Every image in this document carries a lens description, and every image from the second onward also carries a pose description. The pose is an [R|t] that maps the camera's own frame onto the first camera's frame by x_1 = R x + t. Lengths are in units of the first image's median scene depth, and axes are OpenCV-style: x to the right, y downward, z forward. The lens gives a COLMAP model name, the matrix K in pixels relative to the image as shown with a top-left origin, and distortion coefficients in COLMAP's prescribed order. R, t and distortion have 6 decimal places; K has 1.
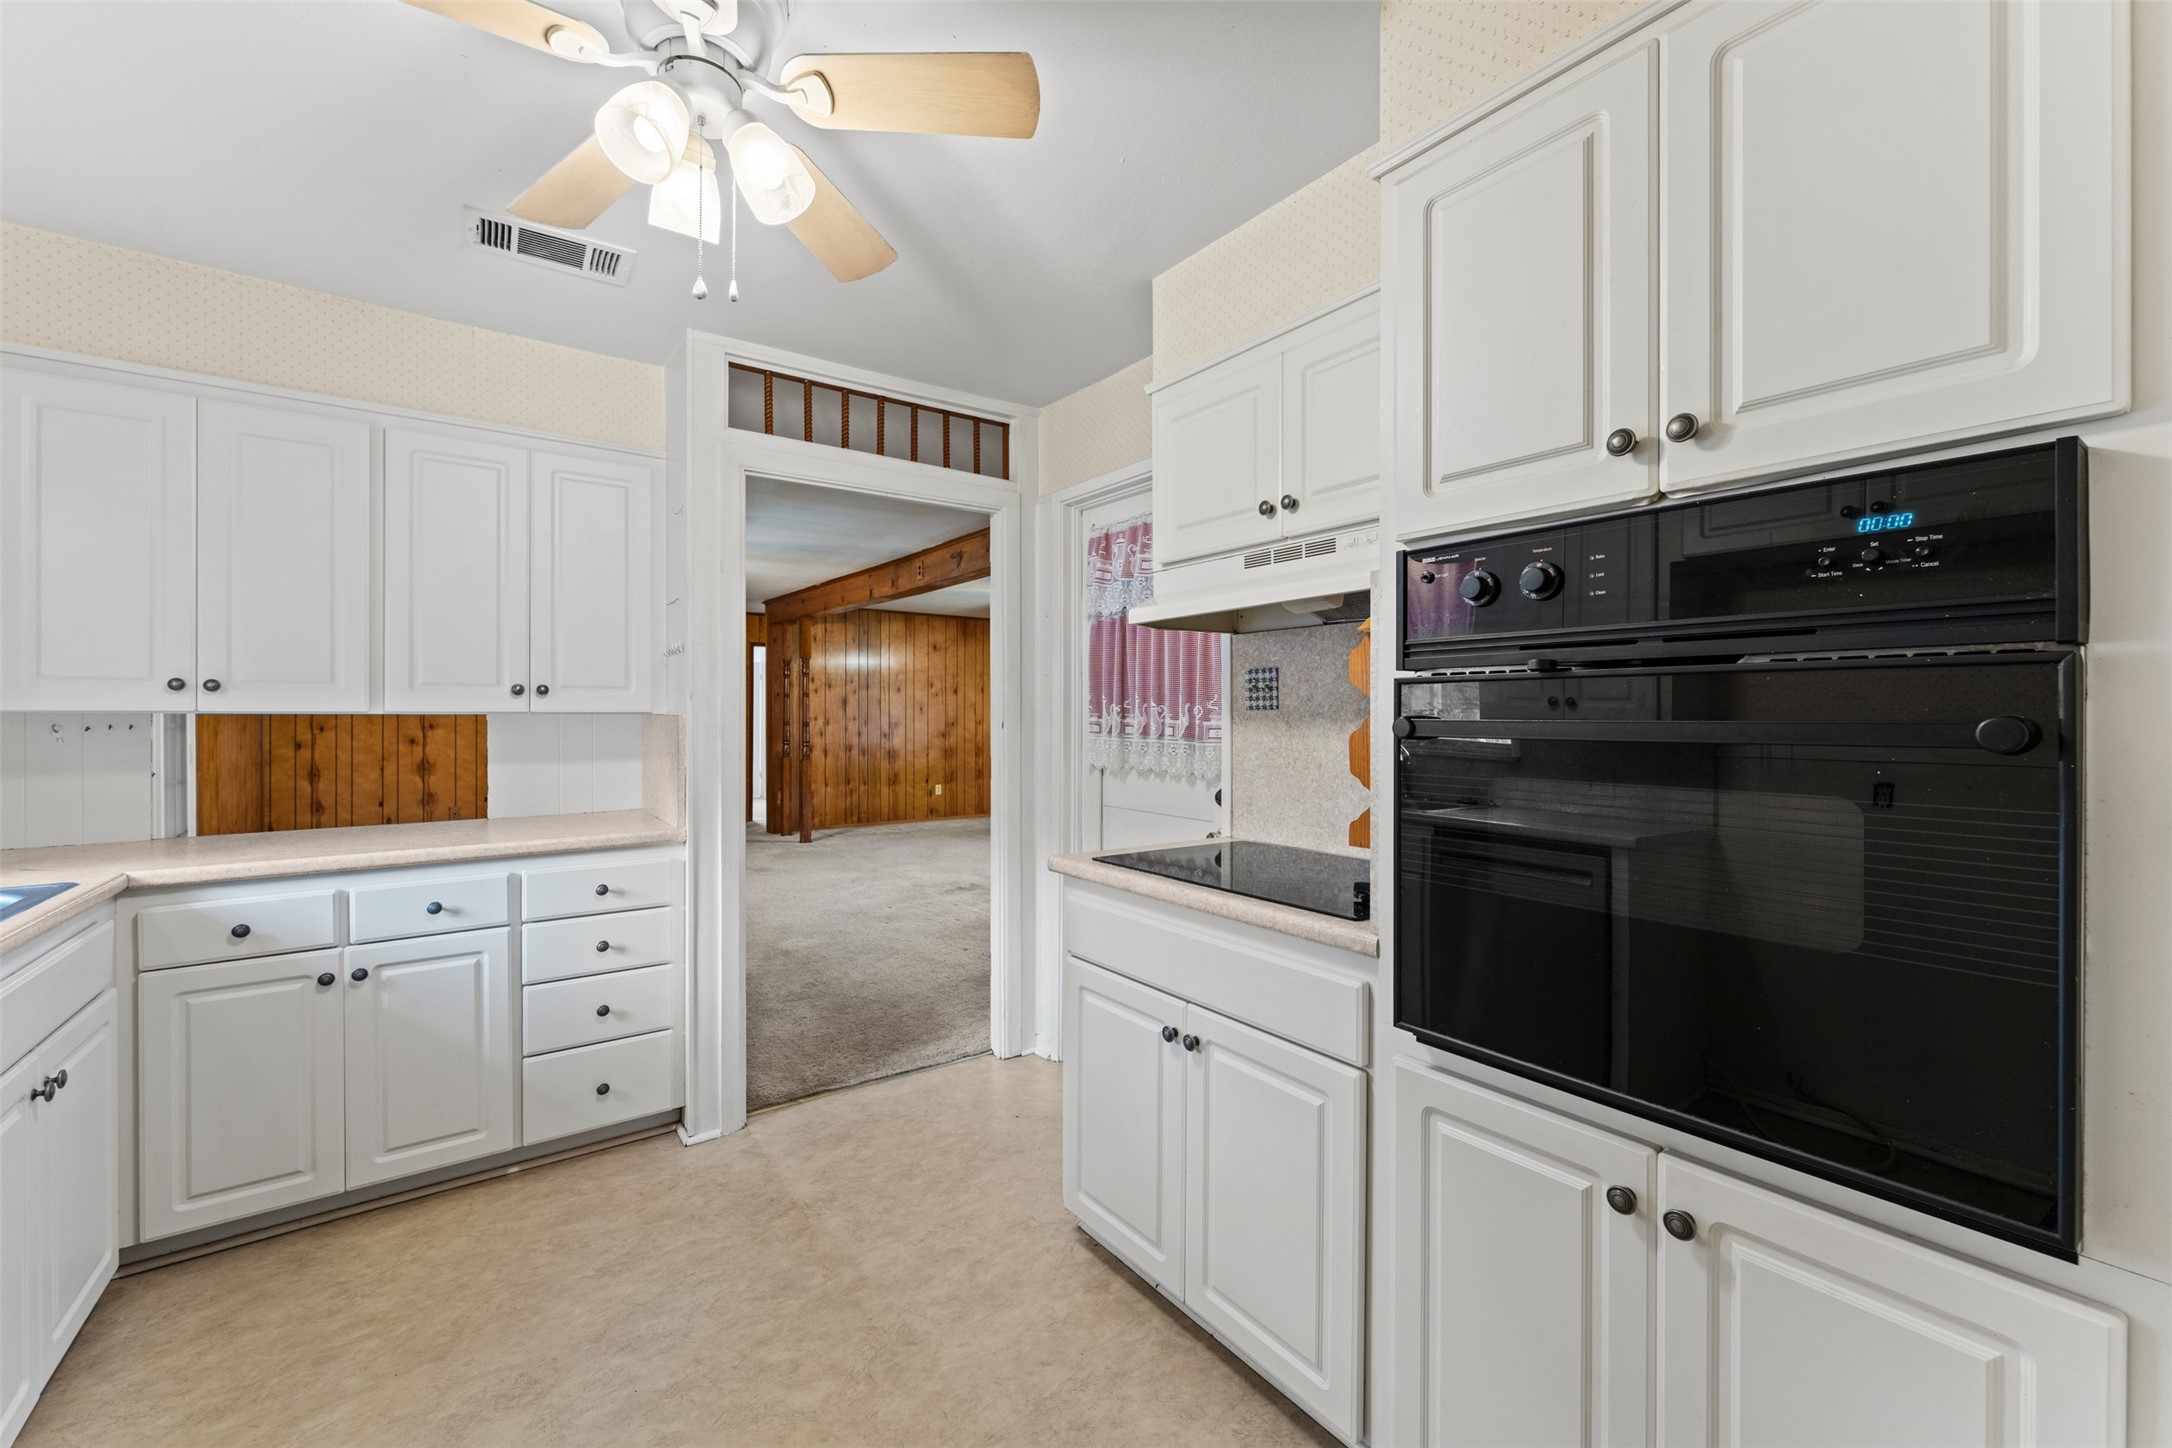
lens RADIAL K [[846.9, 0, 1090.4], [0, 846.9, 715.4], [0, 0, 1]] dist [0.001442, -0.000046]
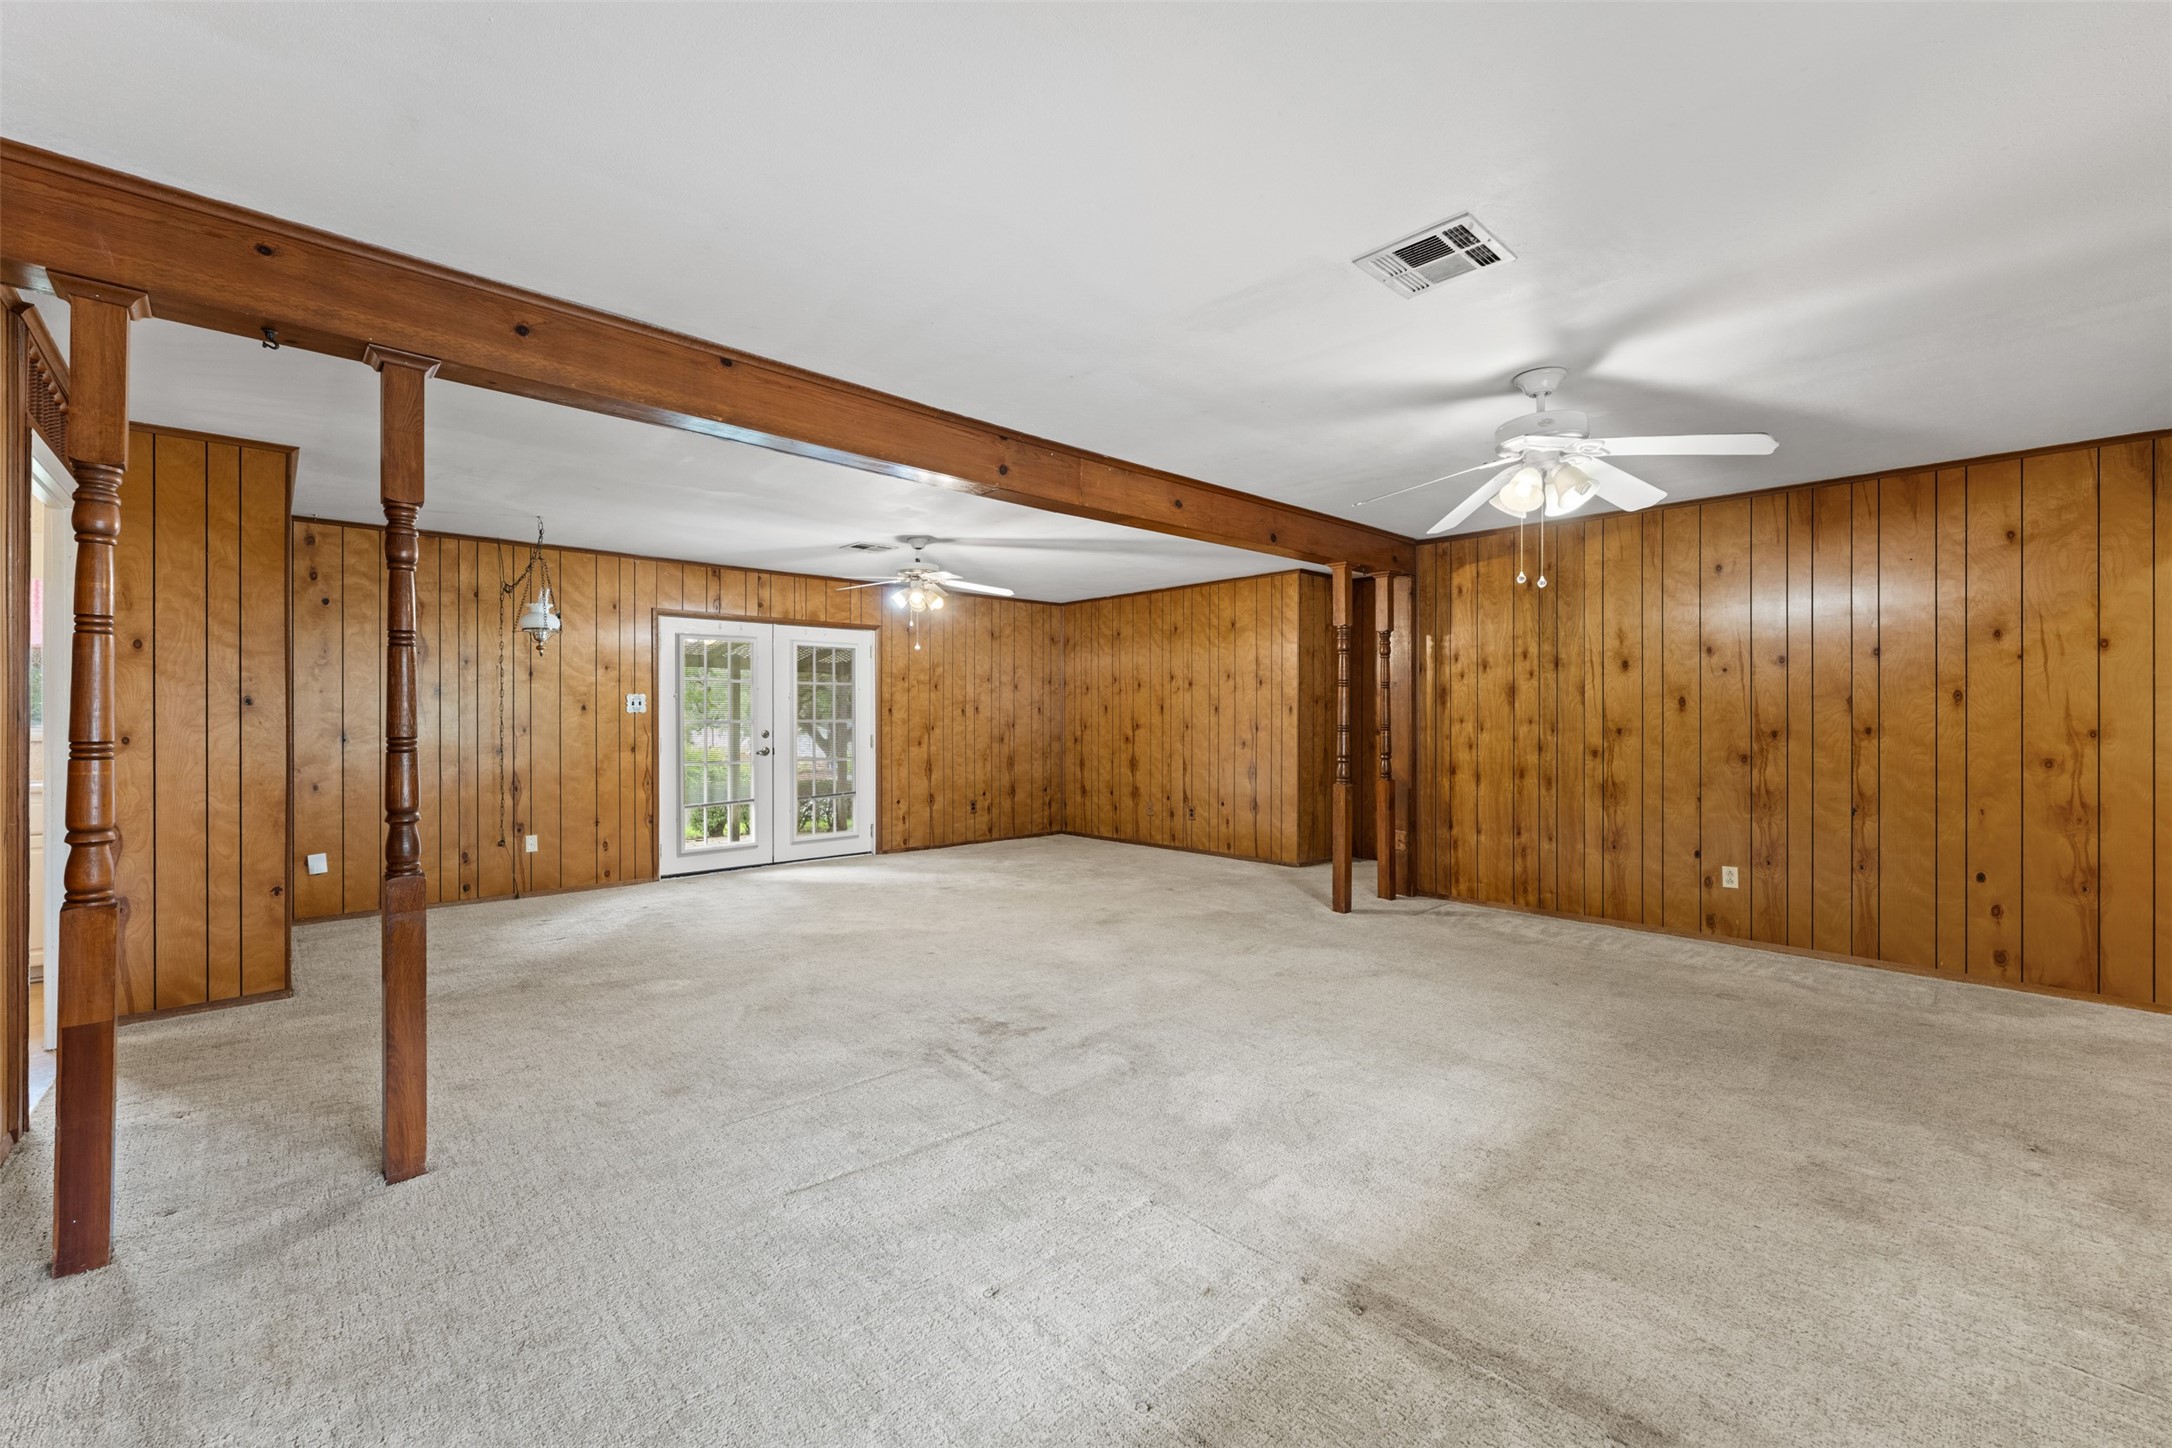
lens RADIAL K [[889.9, 0, 1085.4], [0, 889.9, 715.8], [0, 0, 1]] dist [-0.000966, -0.000081]
pose [[0.096137, -0.003315, -0.995363, 1.019271], [-0.001482, 0.999993, -0.003473, 0.013197], [0.995367, 0.001809, 0.096132, 2.537607]]
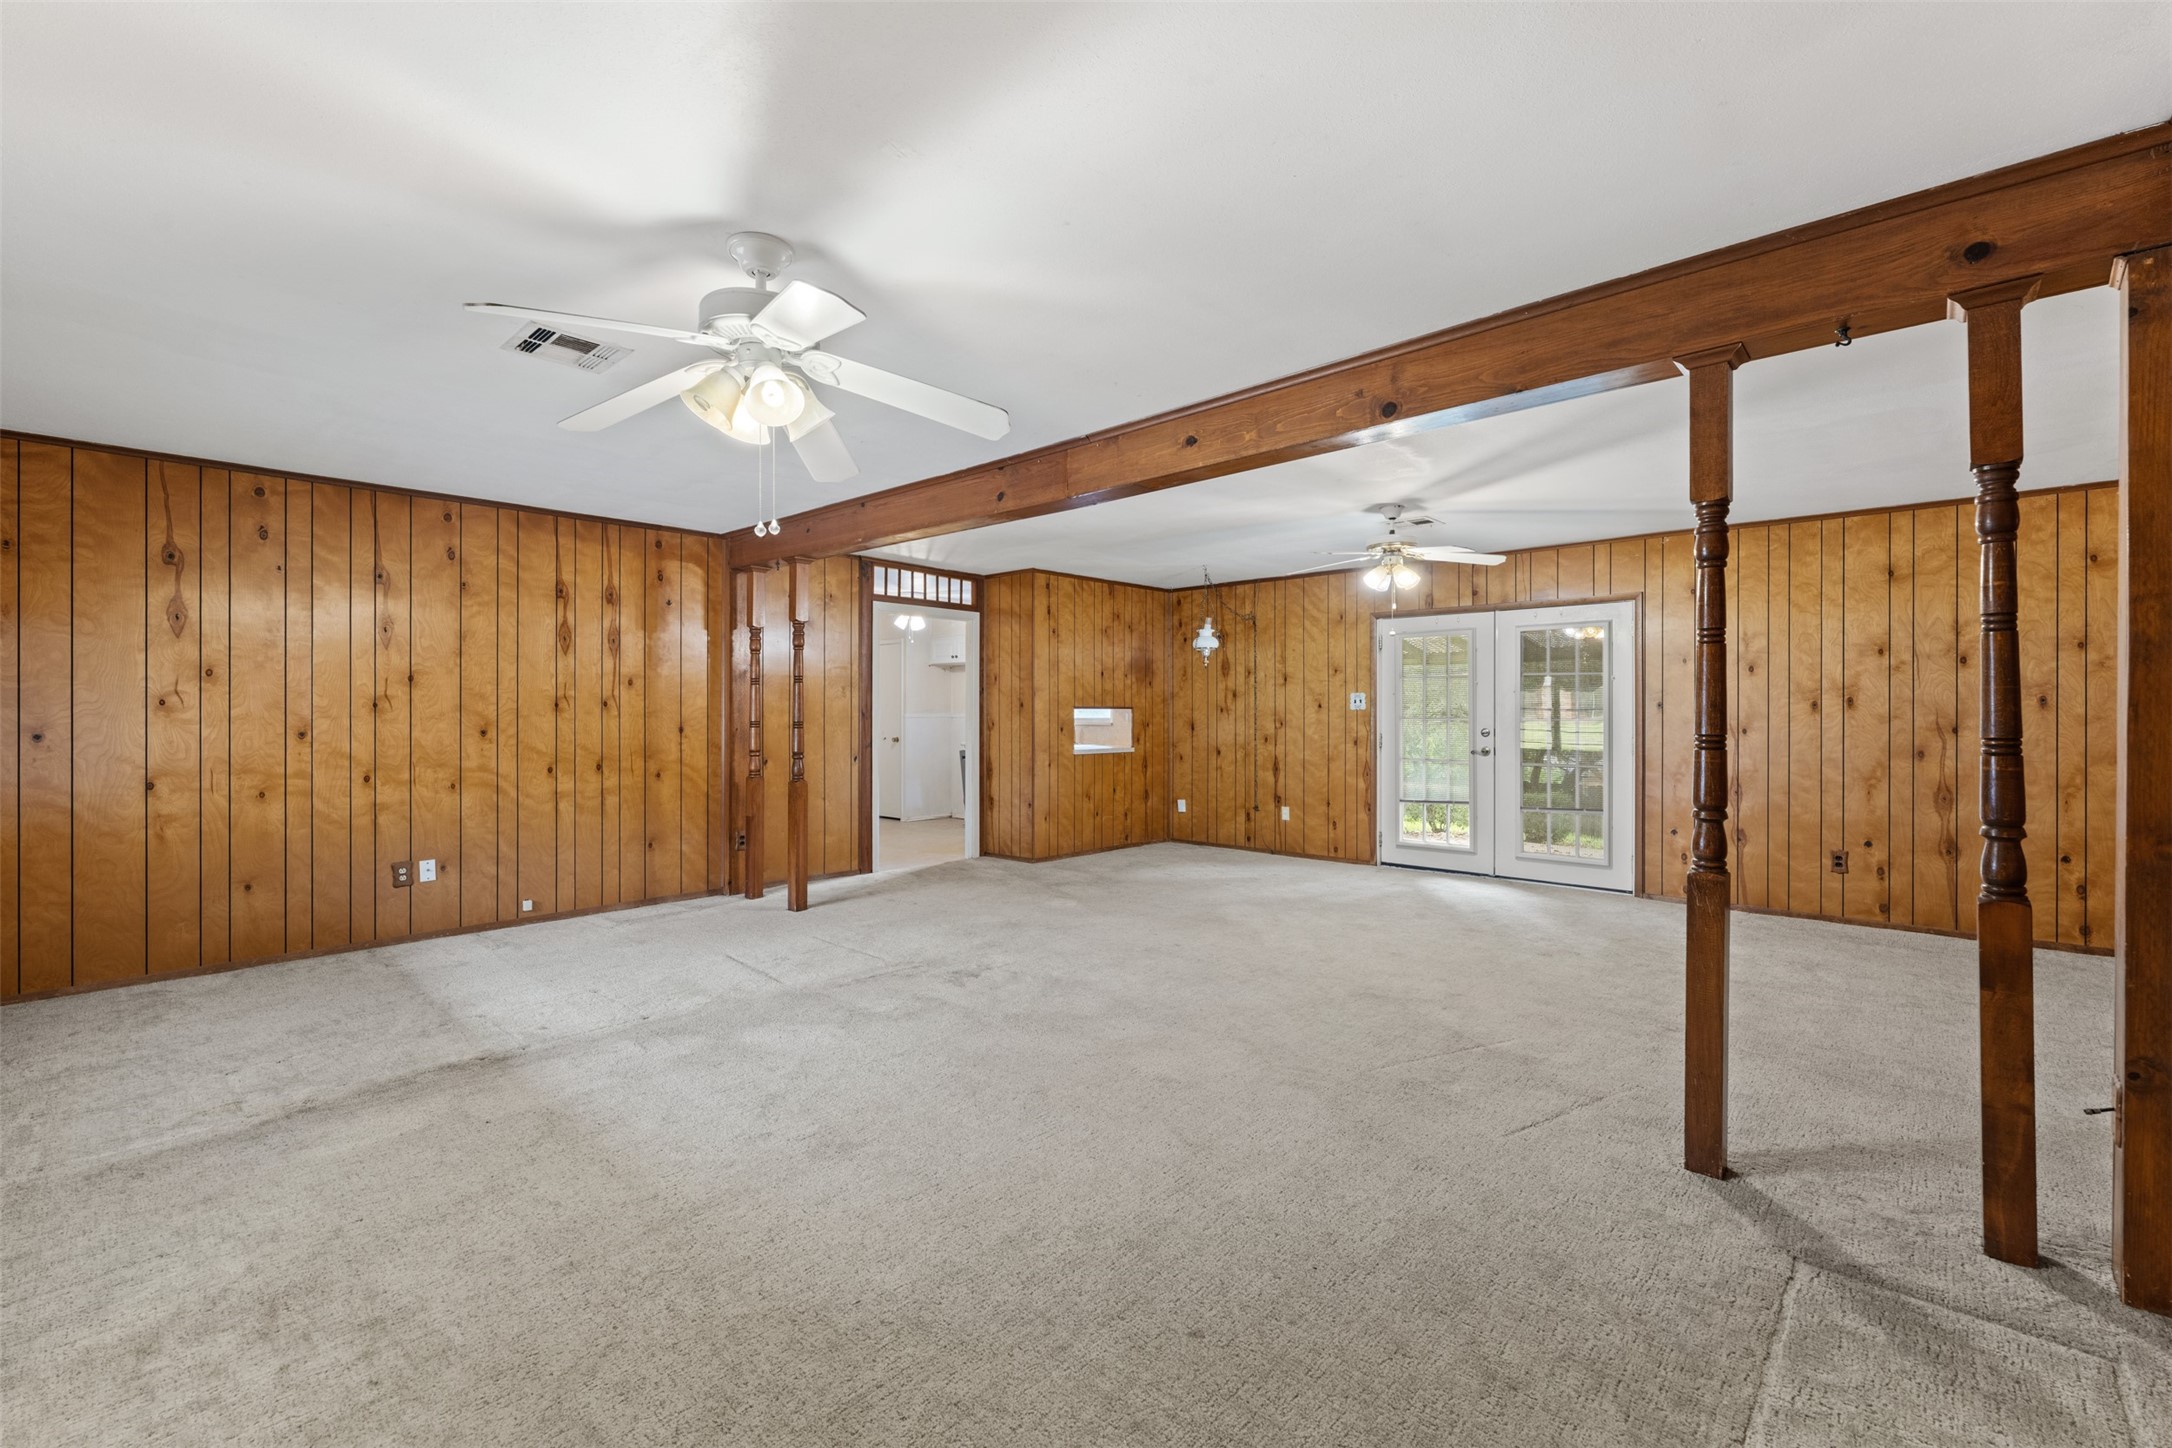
lens RADIAL K [[911.5, 0, 1076.5], [0, 911.5, 716.2], [0, 0, 1]] dist [0.001068, 0.000098]
pose [[-0.986389, -0.002156, -0.164415, -0.331184], [-0.003114, 0.999980, 0.005571, 0.003954], [0.164400, 0.006007, -0.986375, 4.276873]]
